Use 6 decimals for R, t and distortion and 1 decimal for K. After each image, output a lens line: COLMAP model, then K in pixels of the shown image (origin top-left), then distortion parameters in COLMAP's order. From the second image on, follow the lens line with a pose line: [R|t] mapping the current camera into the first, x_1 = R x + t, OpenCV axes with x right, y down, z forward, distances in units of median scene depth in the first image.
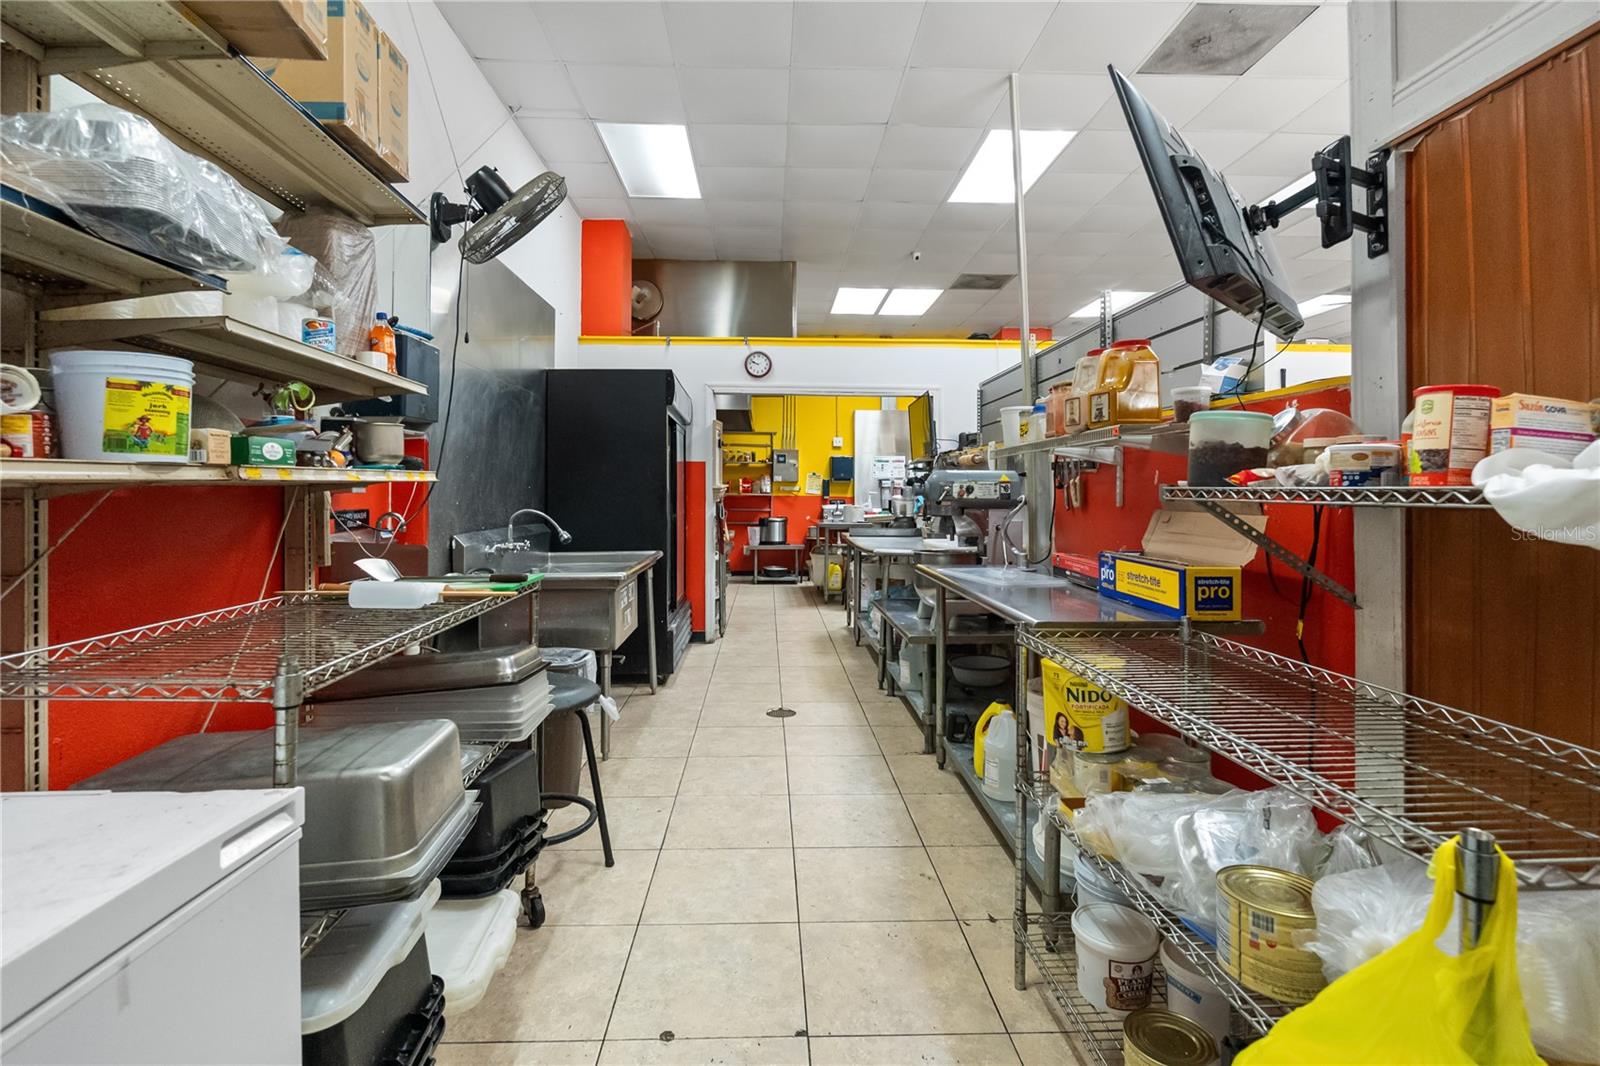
lens RADIAL K [[796.0, 0, 795.3], [0, 796.0, 492.2], [0, 0, 1]] dist [-0.018258, 0.003652]
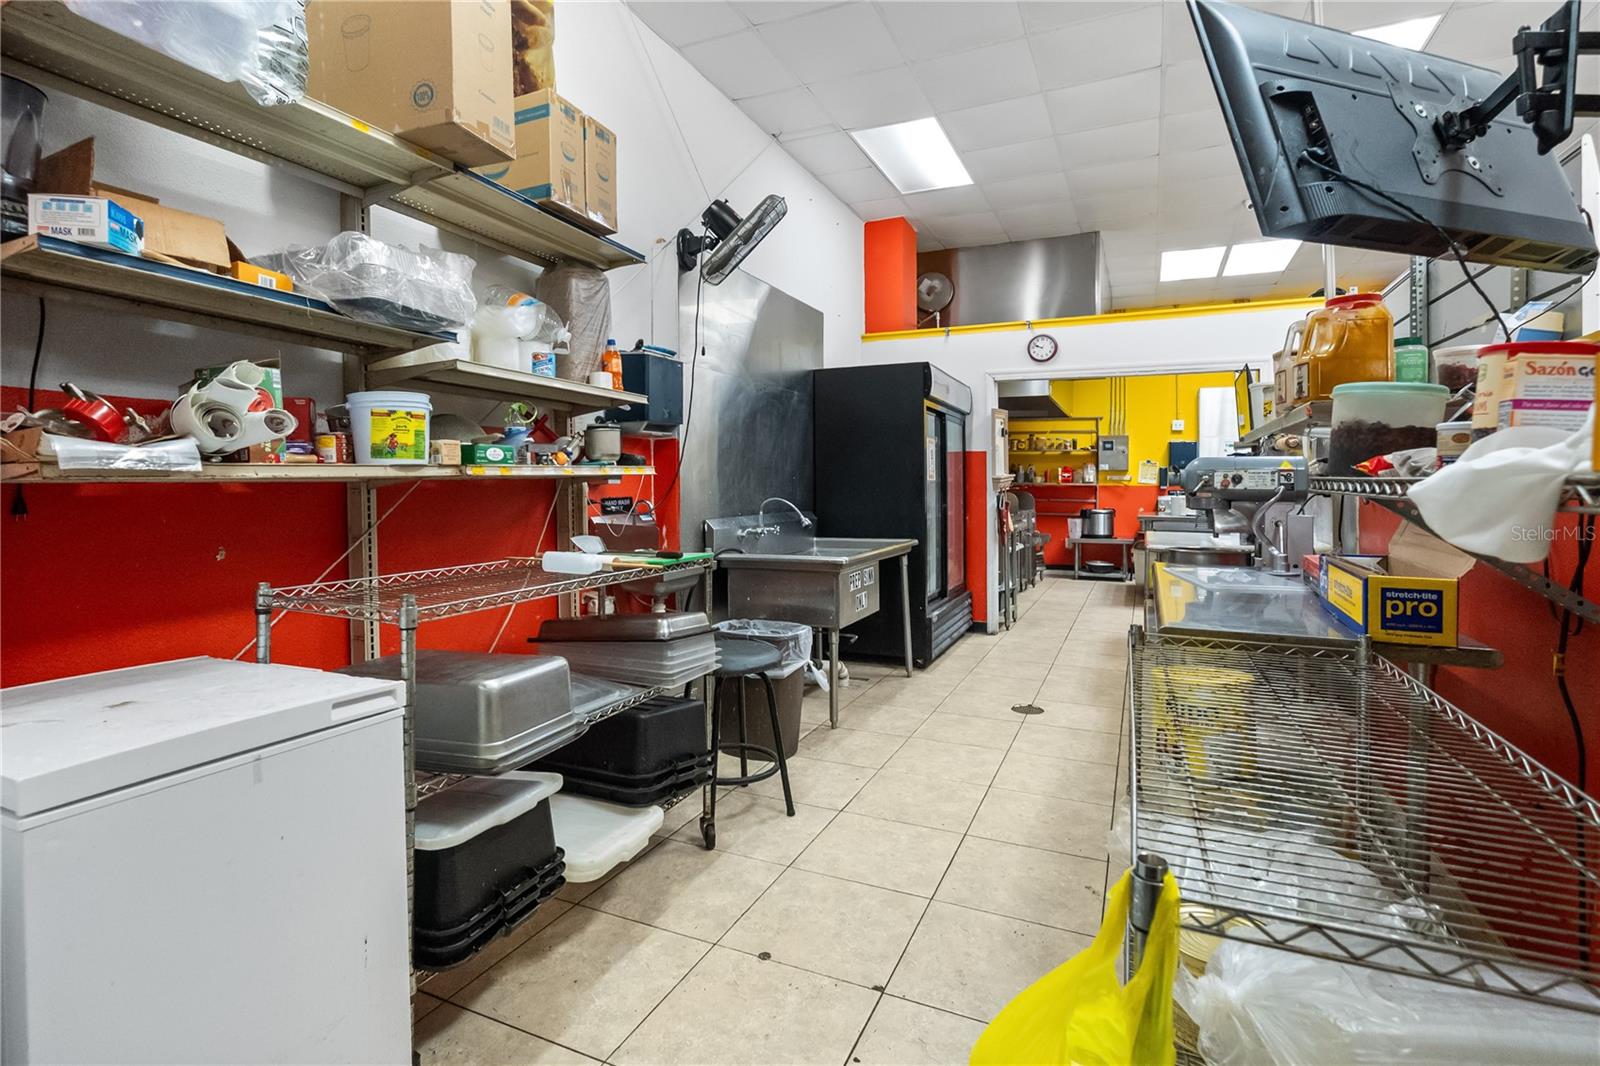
lens RADIAL K [[796.0, 0, 765.3], [0, 796.0, 507.1], [0, 0, 1]] dist [-0.018258, 0.003652]
pose [[0.884968, 0.012708, -0.465478, 0.233291], [0.002118, 0.999507, 0.031313, -0.001396], [0.465647, -0.028697, 0.884505, -0.002204]]
